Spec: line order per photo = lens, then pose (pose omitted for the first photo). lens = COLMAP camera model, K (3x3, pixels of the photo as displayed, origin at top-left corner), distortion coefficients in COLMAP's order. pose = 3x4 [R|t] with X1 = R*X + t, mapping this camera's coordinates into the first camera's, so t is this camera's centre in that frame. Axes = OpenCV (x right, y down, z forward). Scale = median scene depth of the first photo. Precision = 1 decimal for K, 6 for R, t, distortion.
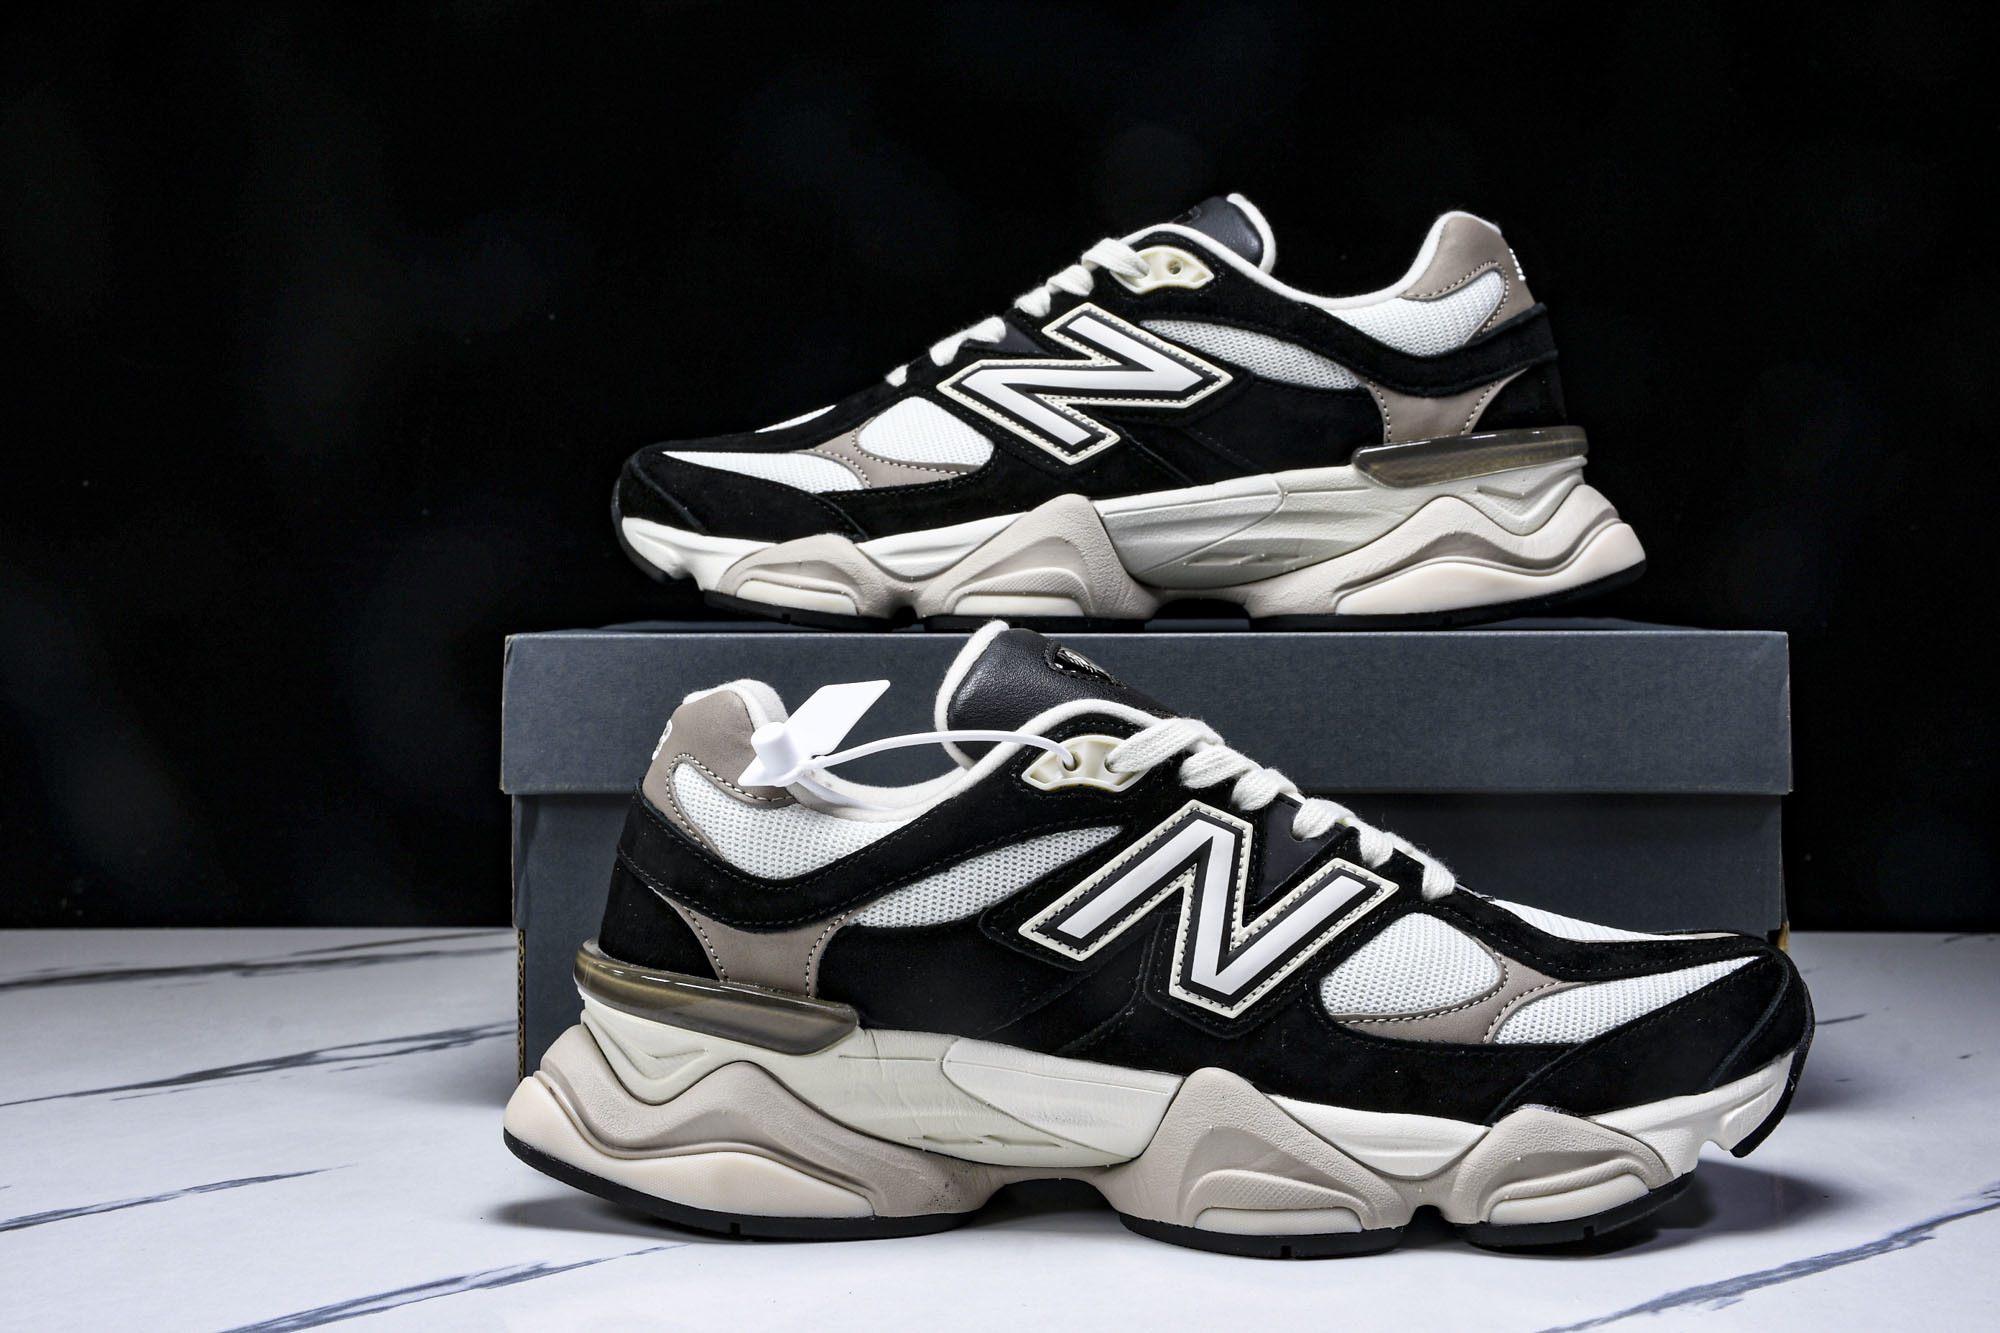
lens RADIAL K [[2770.6, 0, 998.9], [0, 2770.6, 669.3], [0, 0, 1]] dist [0.083020, 0.000000]
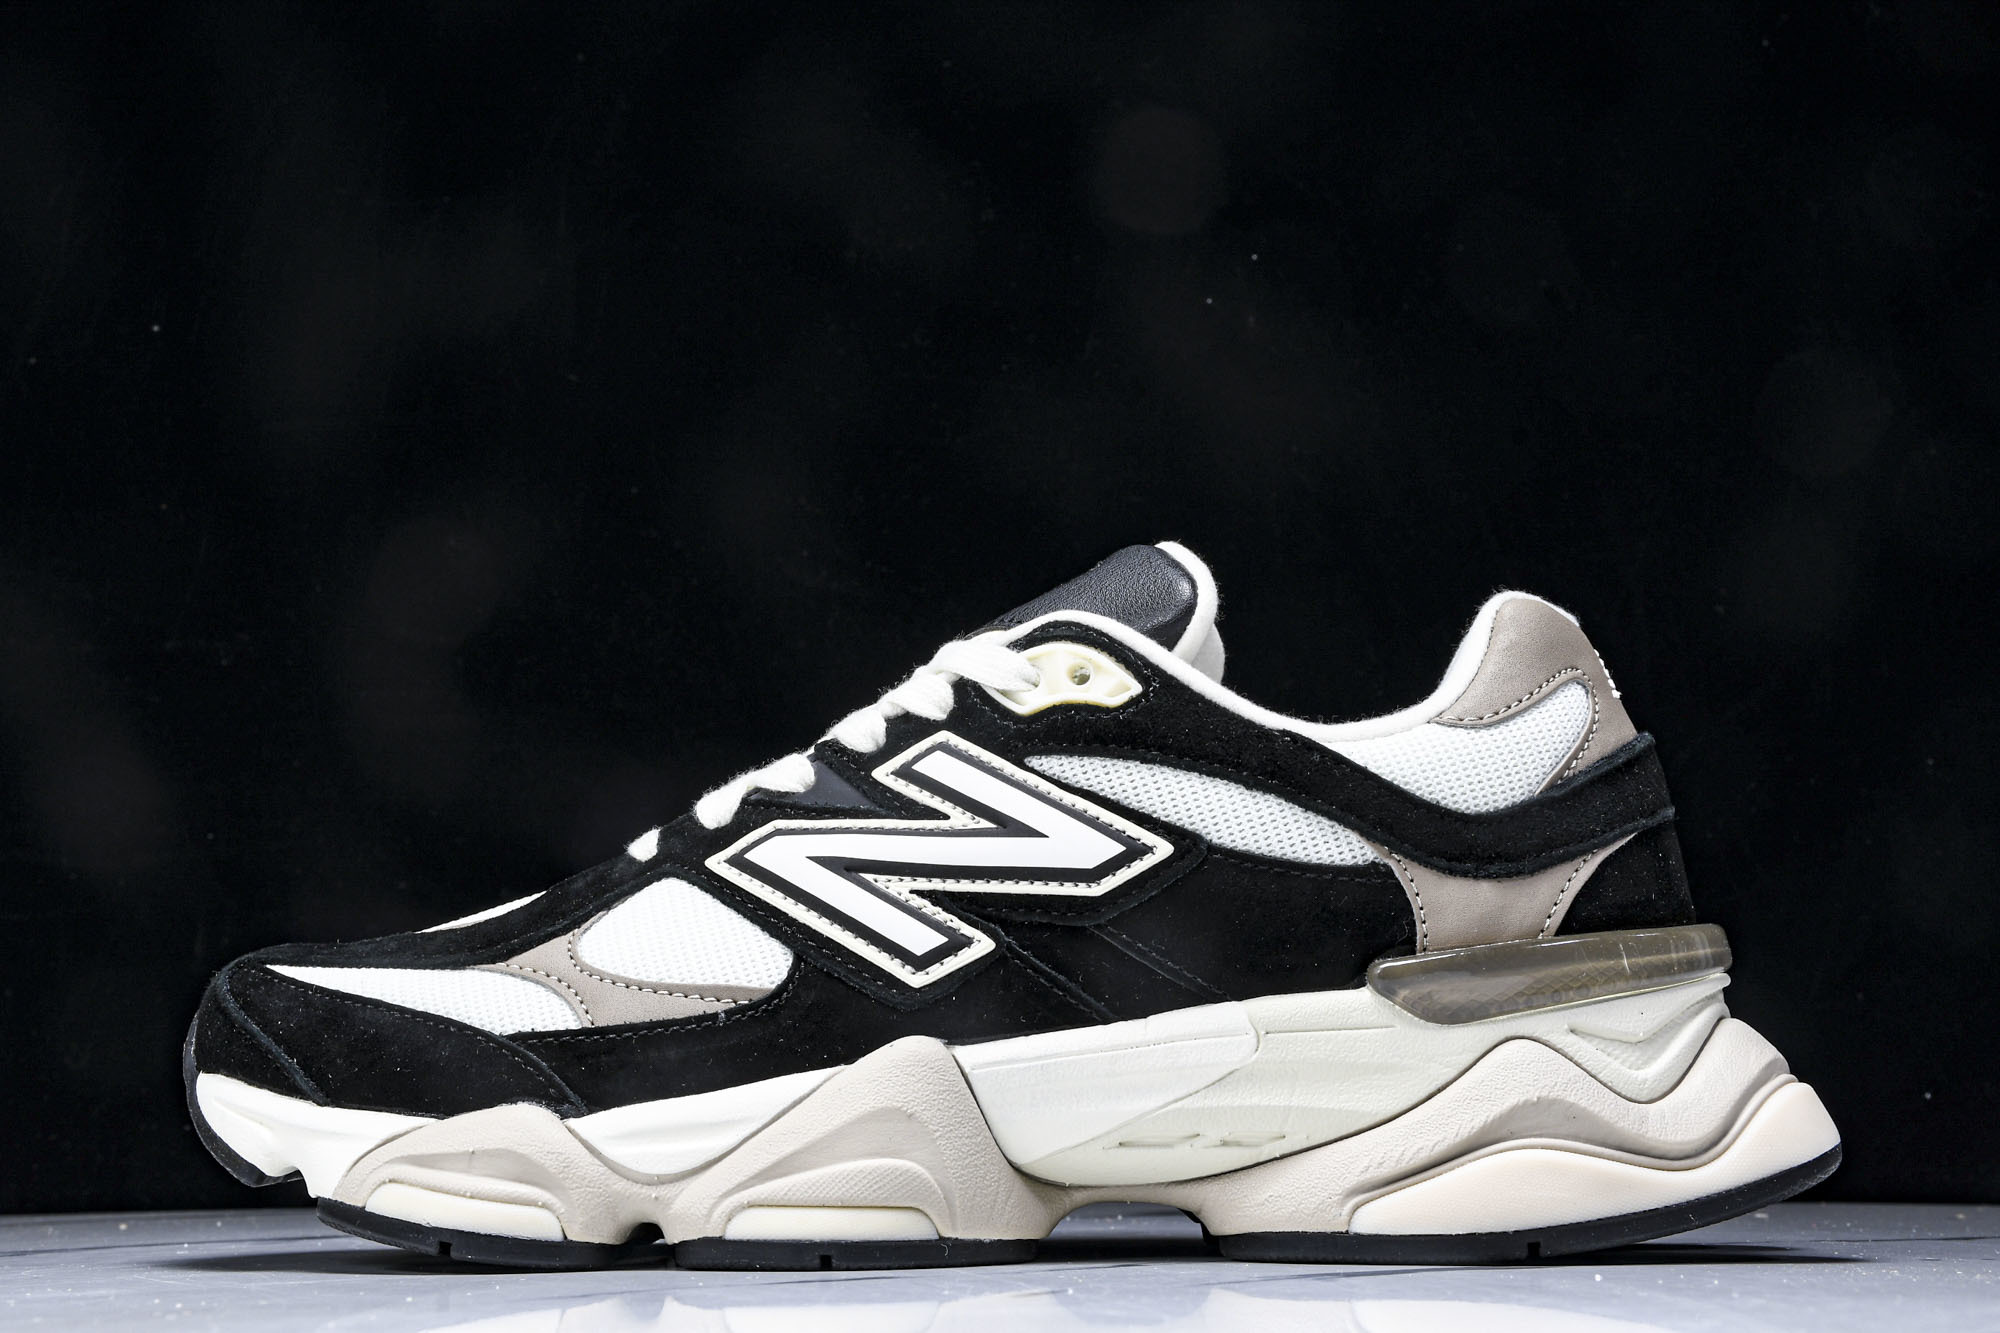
lens RADIAL K [[3140.1, 0, 1006.8], [0, 3140.1, 651.1], [0, 0, 1]] dist [0.147570, 0.000000]
pose [[0.999181, 0.000888, 0.040453, 0.017536], [0.005621, 0.987021, -0.160492, -0.034815], [-0.040071, 0.160588, 0.986208, 0.290713]]
